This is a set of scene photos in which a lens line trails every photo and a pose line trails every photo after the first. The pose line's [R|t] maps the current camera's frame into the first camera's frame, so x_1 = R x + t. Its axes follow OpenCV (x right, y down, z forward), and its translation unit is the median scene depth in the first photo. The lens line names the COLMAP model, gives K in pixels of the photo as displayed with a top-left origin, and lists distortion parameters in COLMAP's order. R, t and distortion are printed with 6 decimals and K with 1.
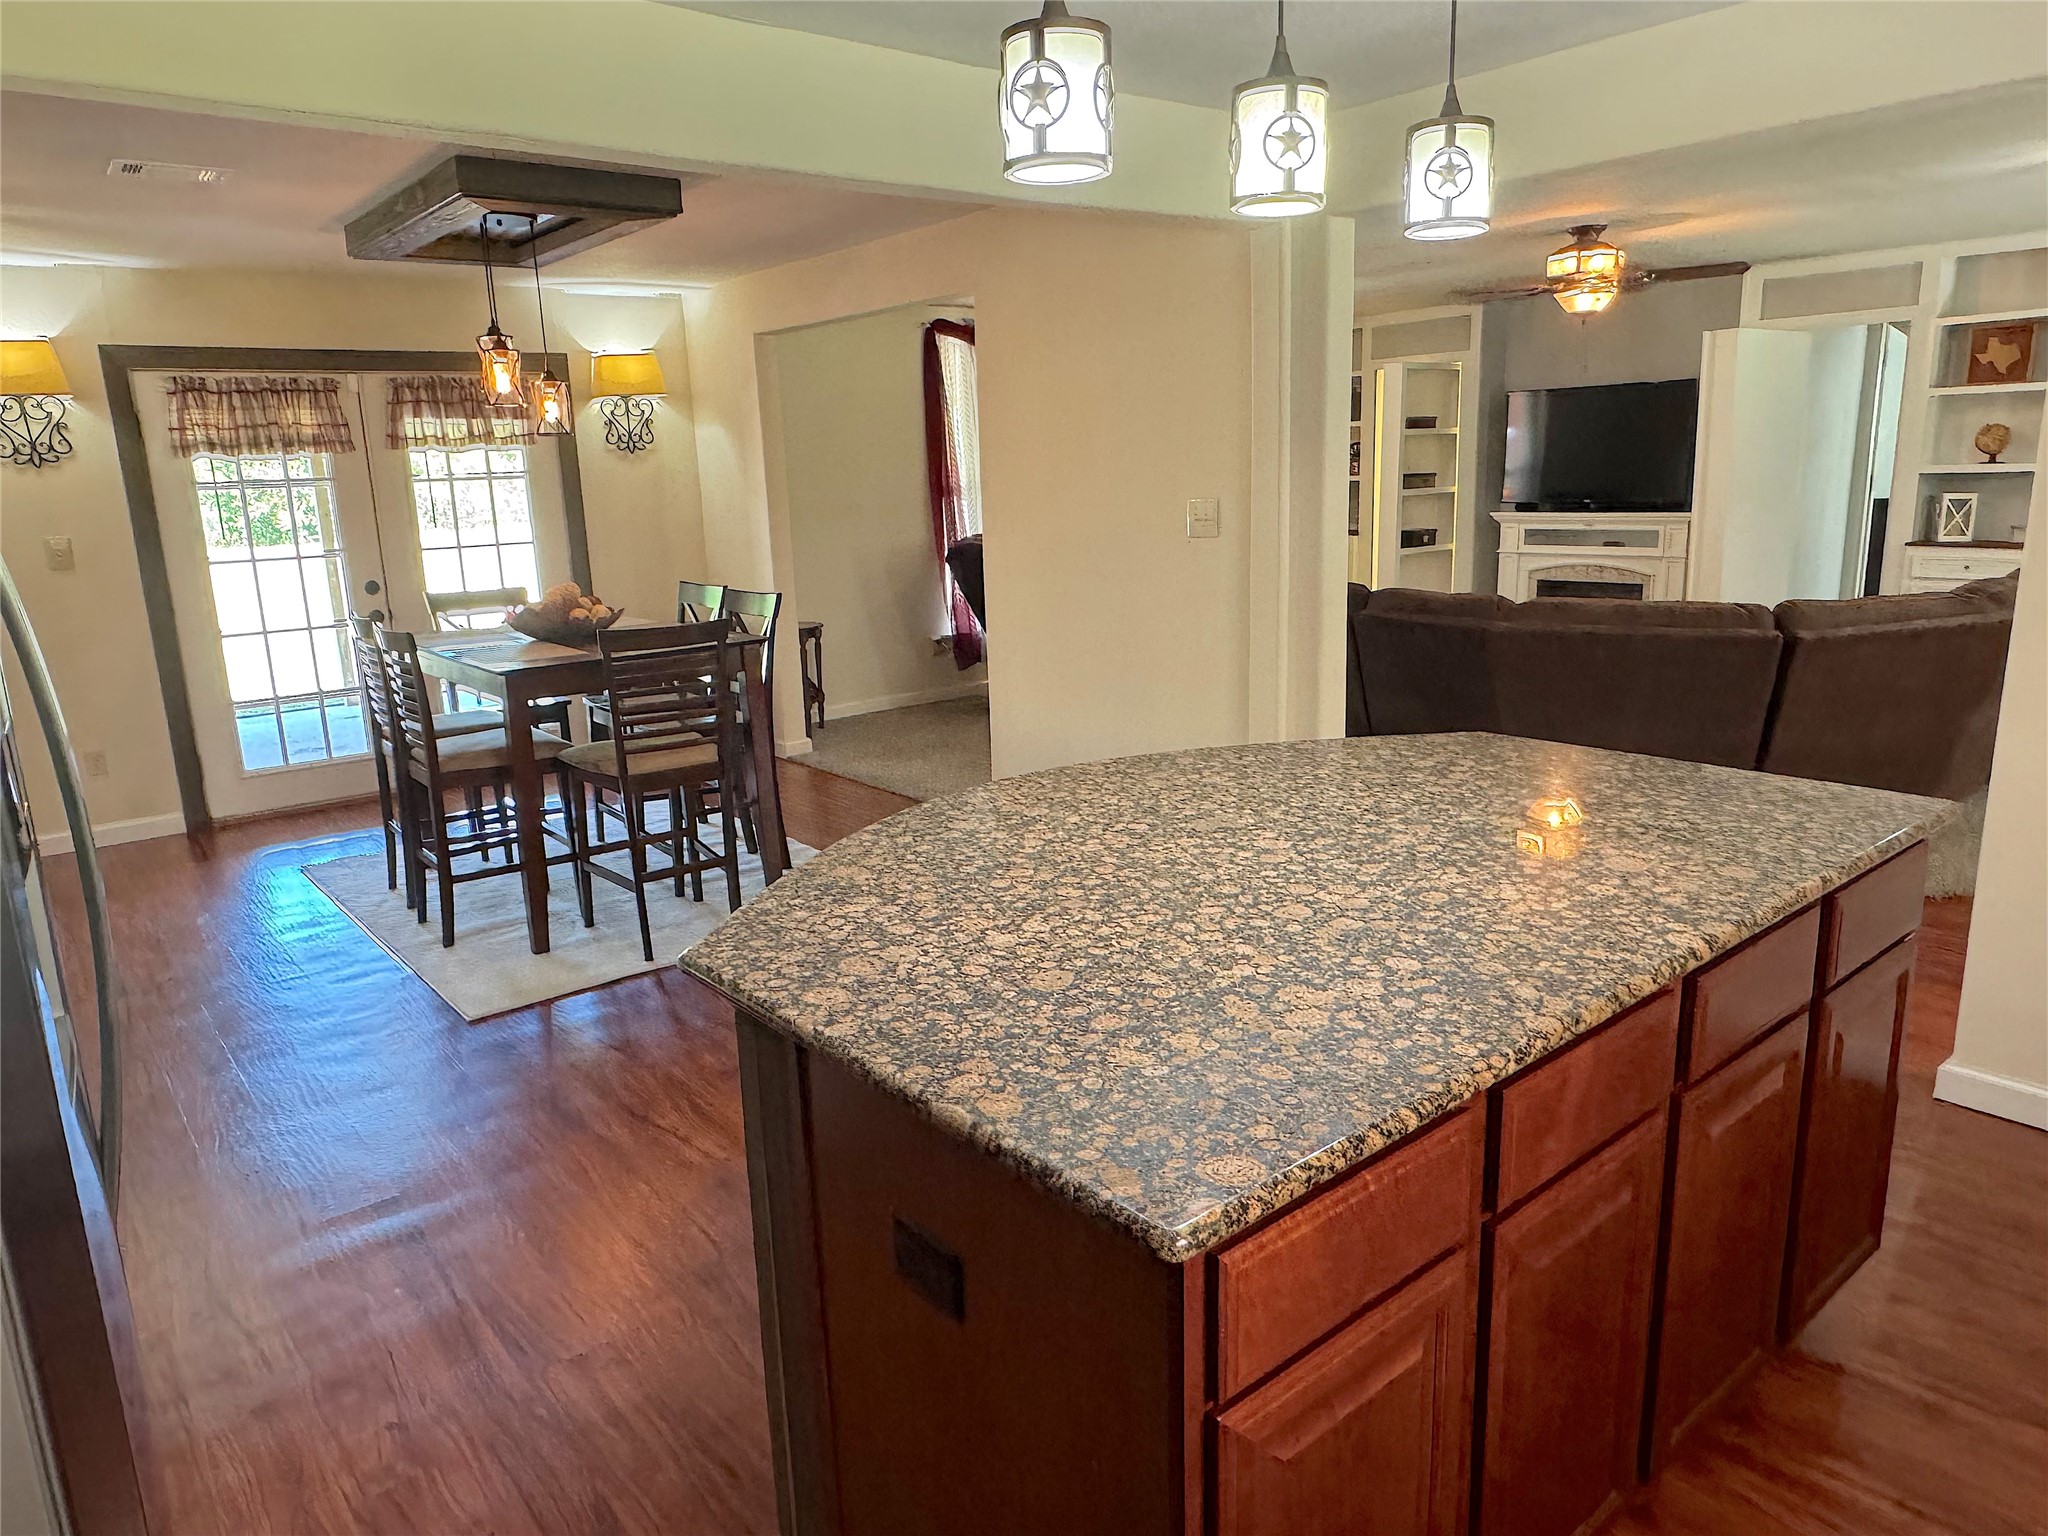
lens RADIAL K [[1304.3, 0, 1025.8], [0, 1304.3, 764.9], [0, 0, 1]] dist [-0.000712, -0.008373]
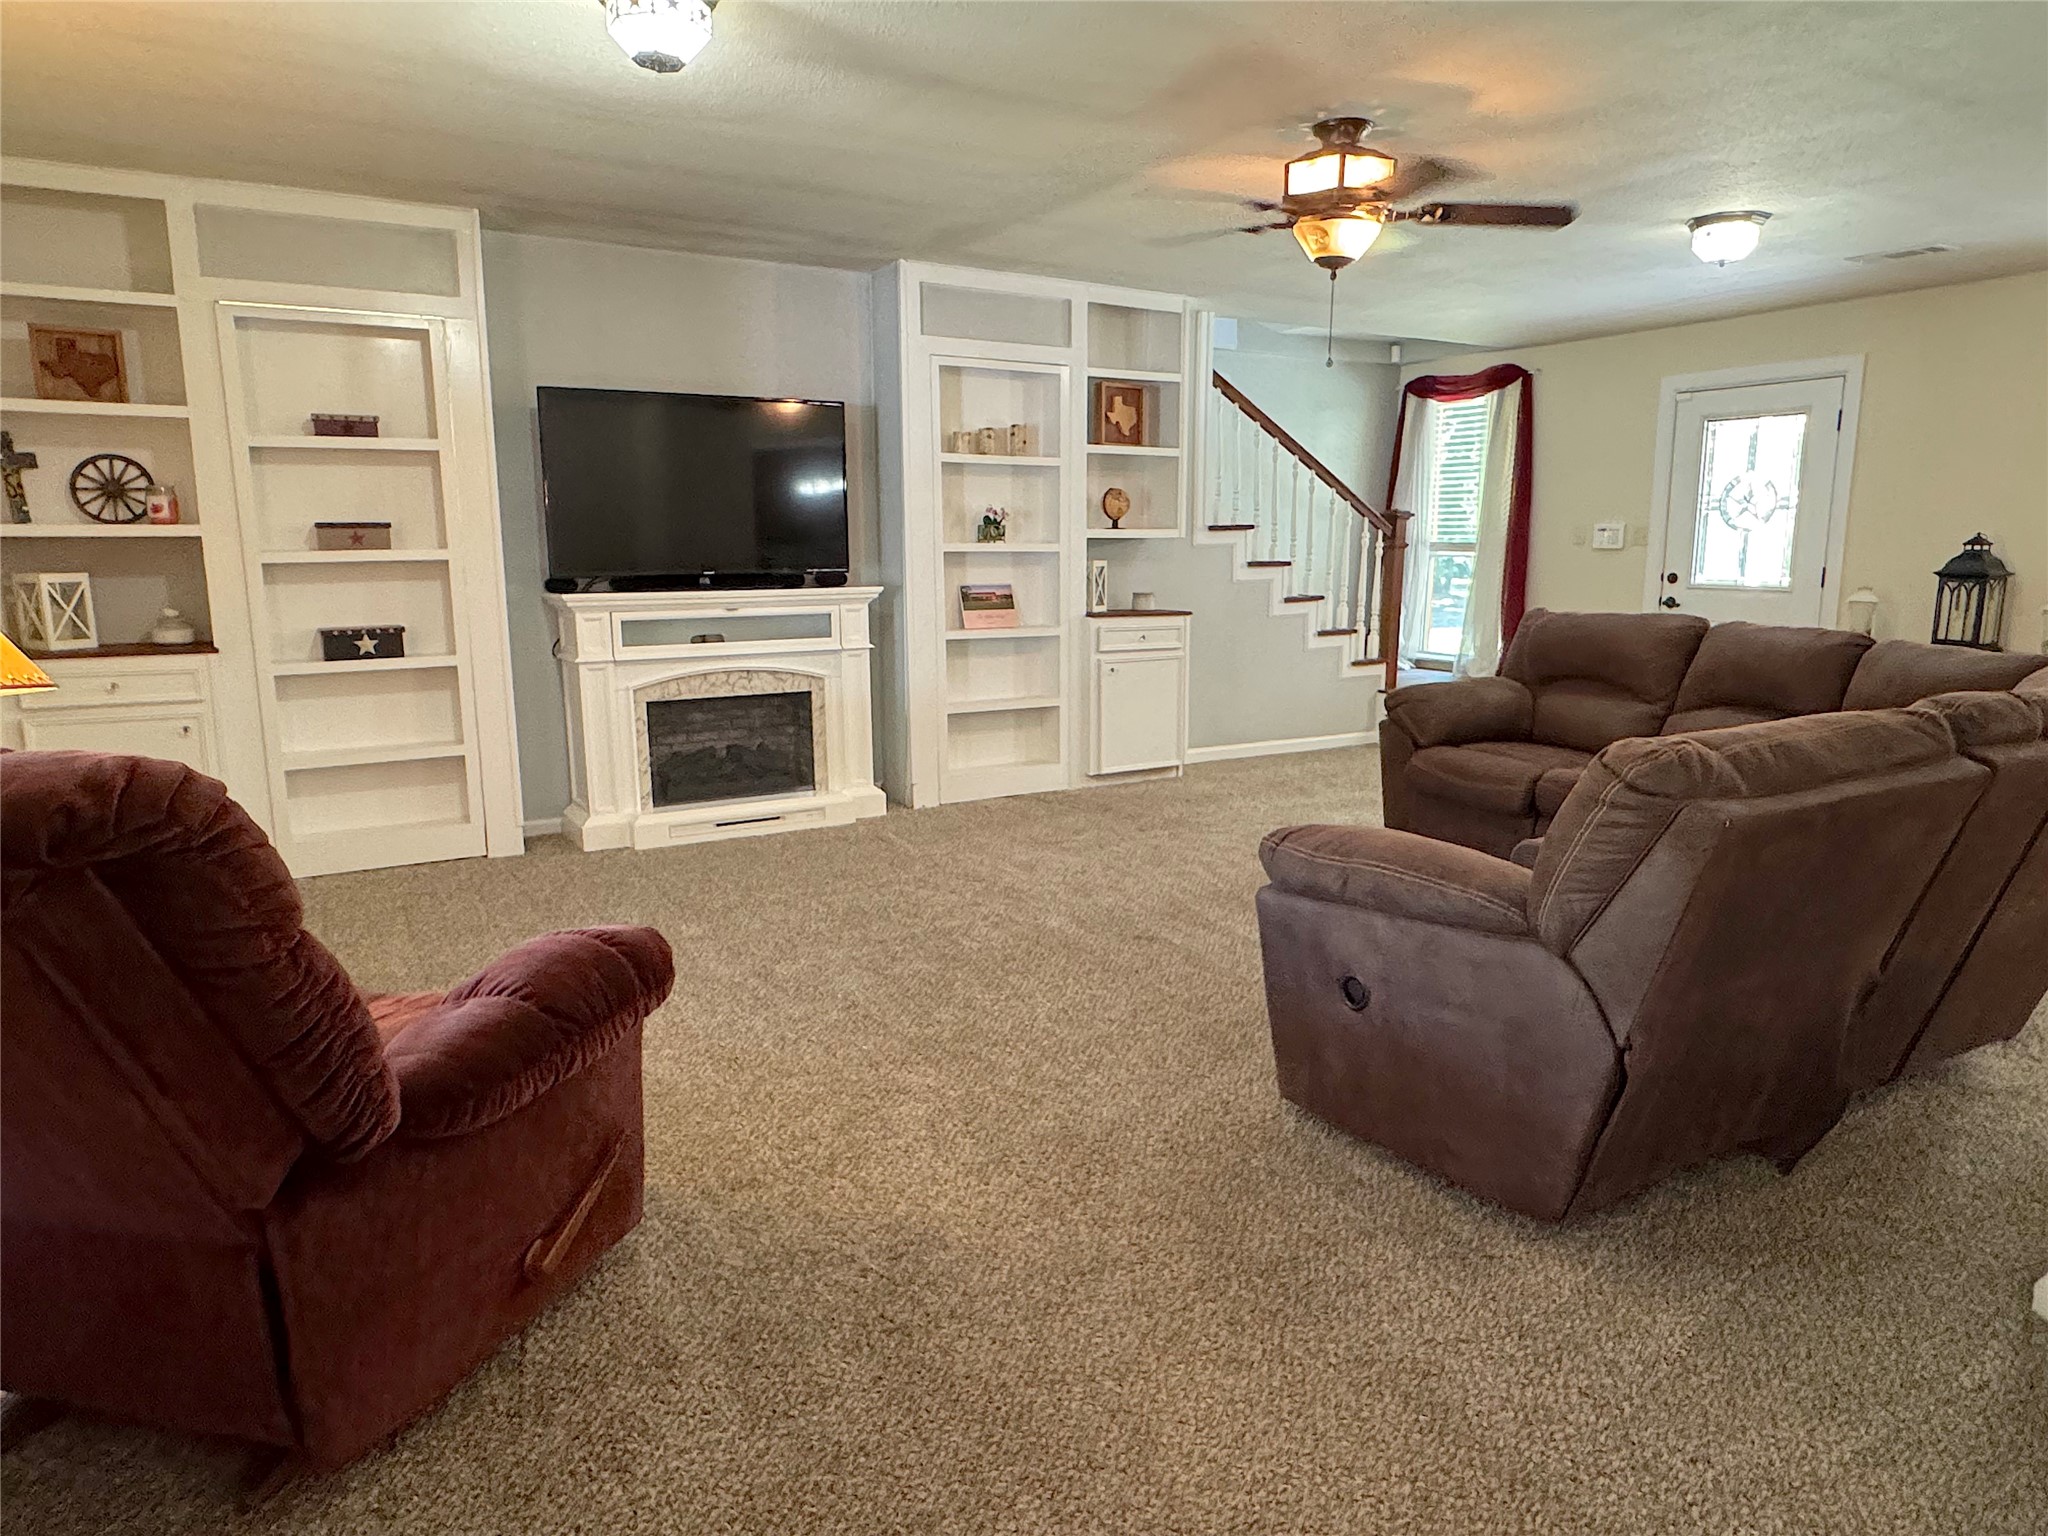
lens RADIAL K [[1254.2, 0, 1022.0], [0, 1254.2, 775.1], [0, 0, 1]] dist [-0.004478, -0.002287]
pose [[0.156195, -0.148169, 0.976549, -0.165704], [0.214983, 0.970081, 0.112802, -0.147220], [-0.964046, 0.192322, 0.183376, 0.783759]]
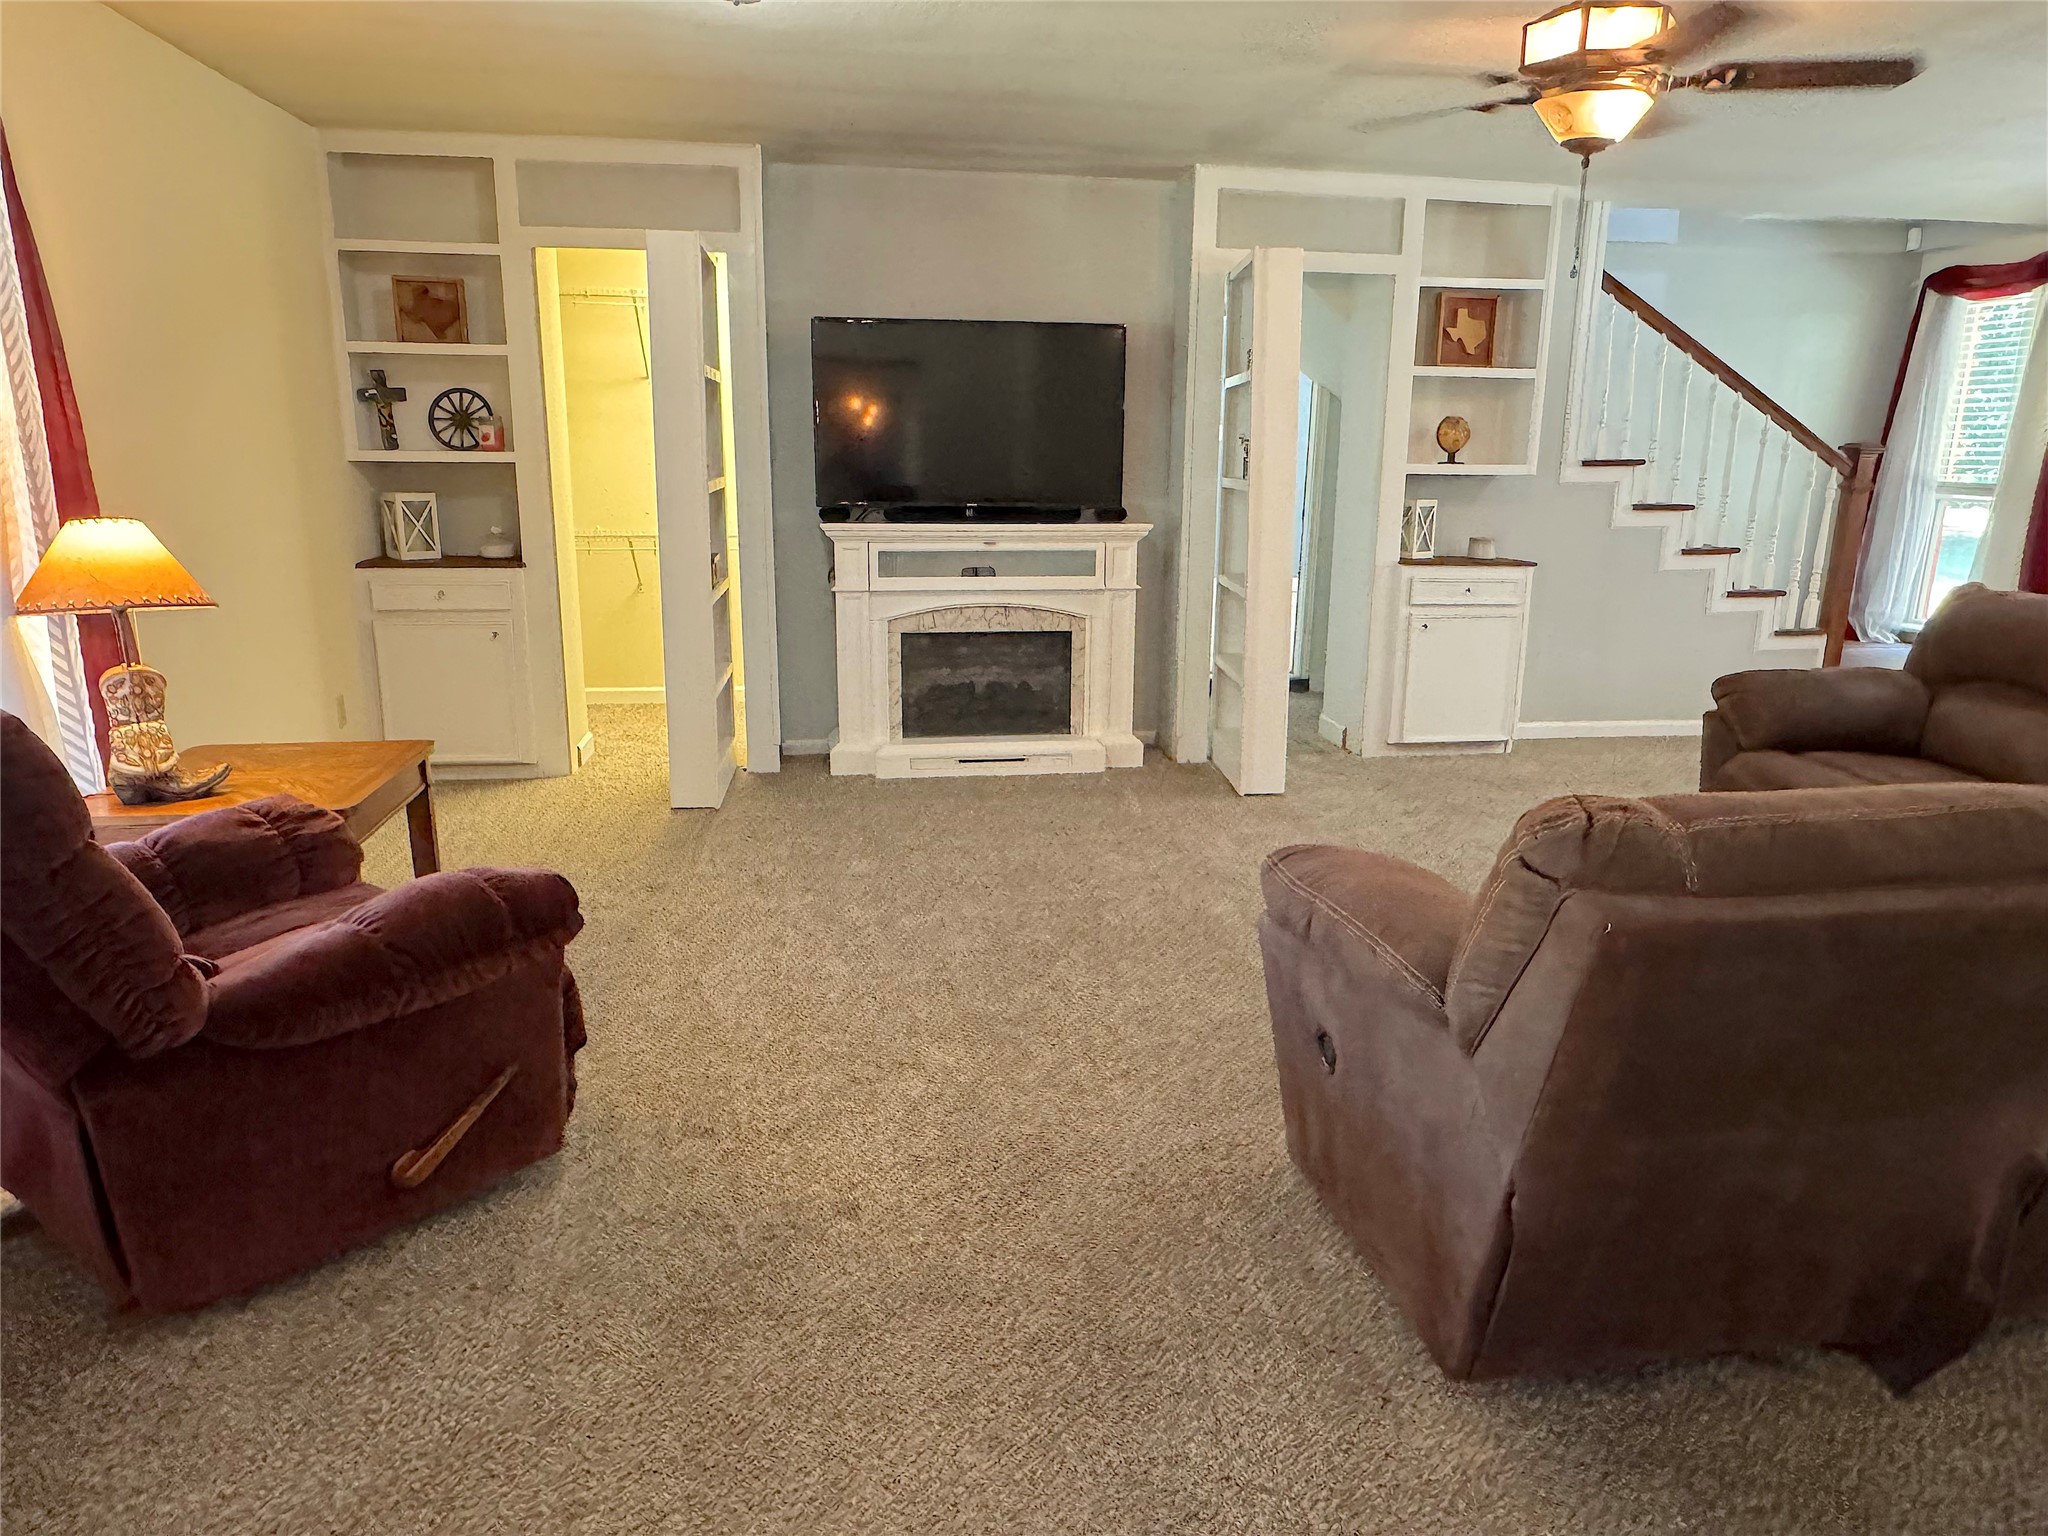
lens RADIAL K [[1304.3, 0, 1024.9], [0, 1304.3, 768.0], [0, 0, 1]] dist [-0.000712, -0.008373]
pose [[0.503819, -0.163982, 0.848101, -0.113764], [0.162876, 0.982239, 0.093161, -0.136647], [-0.848315, 0.091199, 0.521579, 0.684478]]
